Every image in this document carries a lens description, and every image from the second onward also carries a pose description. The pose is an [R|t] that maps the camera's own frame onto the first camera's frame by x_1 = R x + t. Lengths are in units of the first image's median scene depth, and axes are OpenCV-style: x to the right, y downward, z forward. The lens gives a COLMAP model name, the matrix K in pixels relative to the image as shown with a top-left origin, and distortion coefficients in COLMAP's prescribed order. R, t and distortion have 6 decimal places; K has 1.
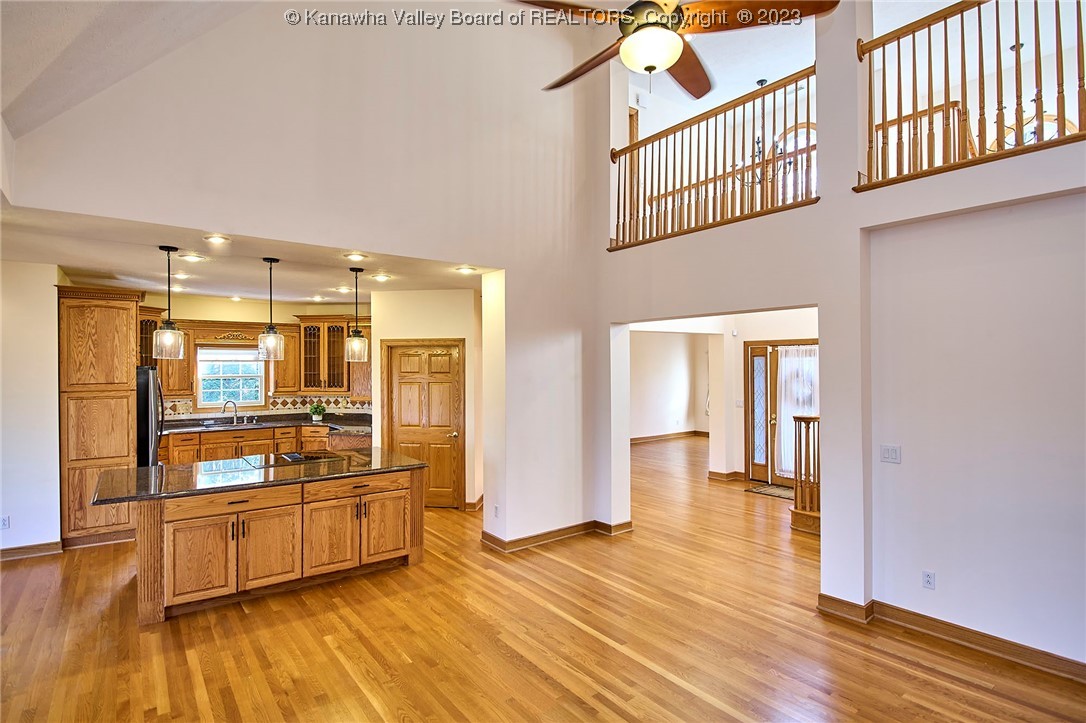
lens RADIAL K [[540.7, 0, 543.0], [0, 540.7, 361.5], [0, 0, 1]] dist [-0.022581, -0.000501]
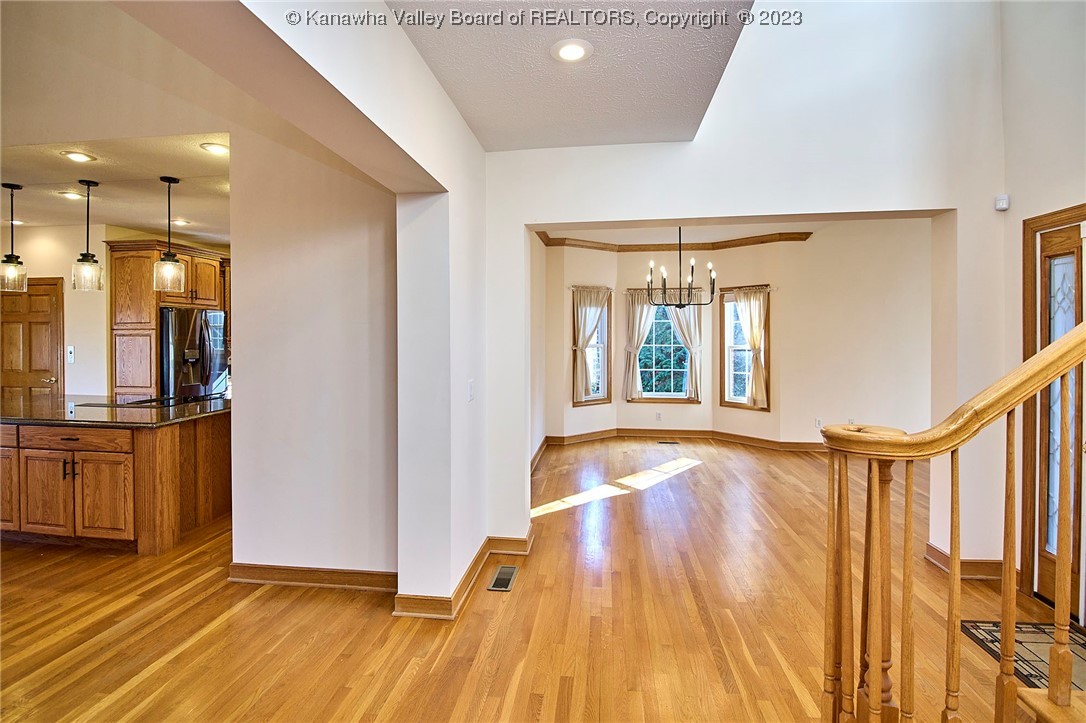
lens RADIAL K [[539.5, 0, 542.0], [0, 539.5, 338.8], [0, 0, 1]] dist [-0.016026, -0.000332]
pose [[0.710049, 0.009536, -0.704088, 0.665087], [0.001789, 0.999881, 0.015346, 0.063736], [0.704150, -0.012156, 0.709947, 0.853009]]
